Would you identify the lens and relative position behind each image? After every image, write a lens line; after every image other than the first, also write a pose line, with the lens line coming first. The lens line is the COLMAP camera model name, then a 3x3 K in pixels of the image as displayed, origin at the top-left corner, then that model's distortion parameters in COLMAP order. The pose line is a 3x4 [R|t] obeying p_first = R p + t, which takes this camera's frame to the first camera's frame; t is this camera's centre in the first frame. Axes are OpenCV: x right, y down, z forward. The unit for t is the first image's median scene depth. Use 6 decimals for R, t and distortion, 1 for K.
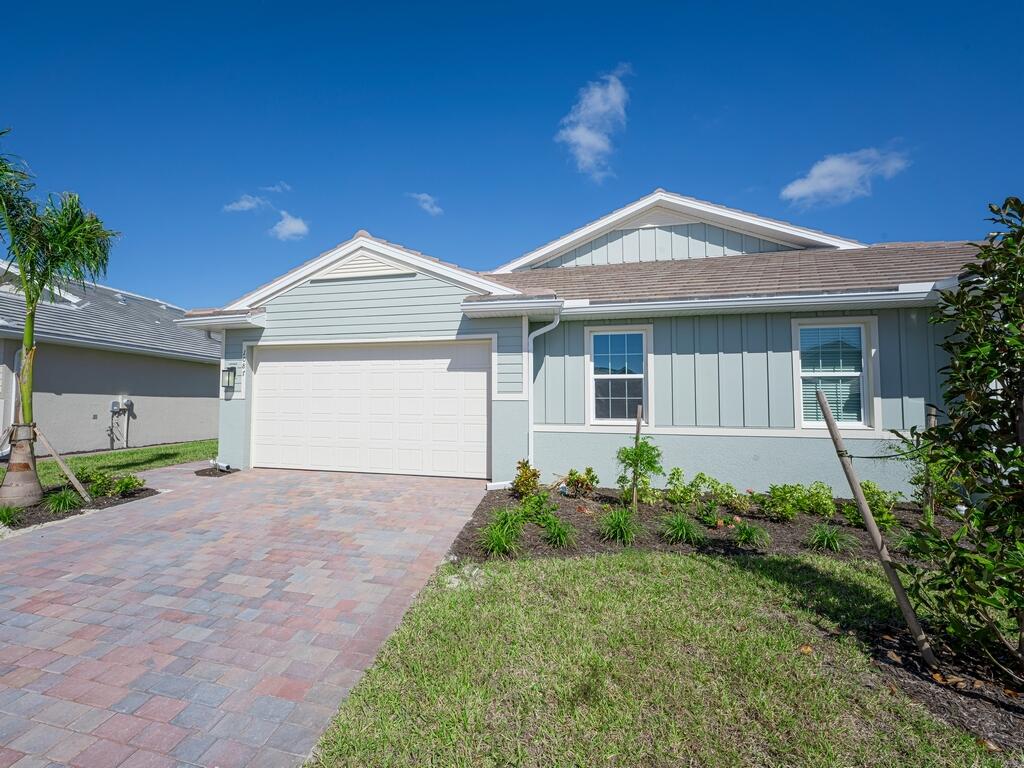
lens RADIAL K [[465.5, 0, 485.0], [0, 465.5, 363.0], [0, 0, 1]] dist [-0.001879, -0.000235]
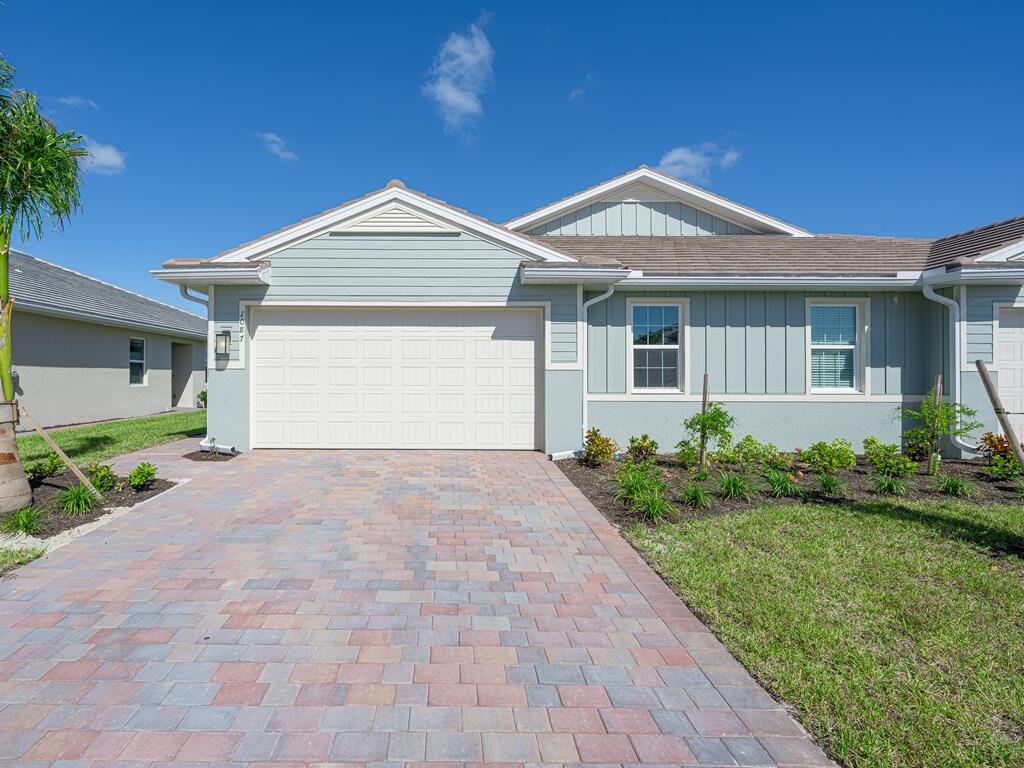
lens RADIAL K [[492.4, 0, 445.7], [0, 492.4, 355.9], [0, 0, 1]] dist [-0.002101, -0.000107]
pose [[0.968329, 0.006545, 0.249594, -0.437413], [-0.018091, 0.998868, 0.043994, 0.008866], [-0.249023, -0.047116, 0.967351, 0.053009]]
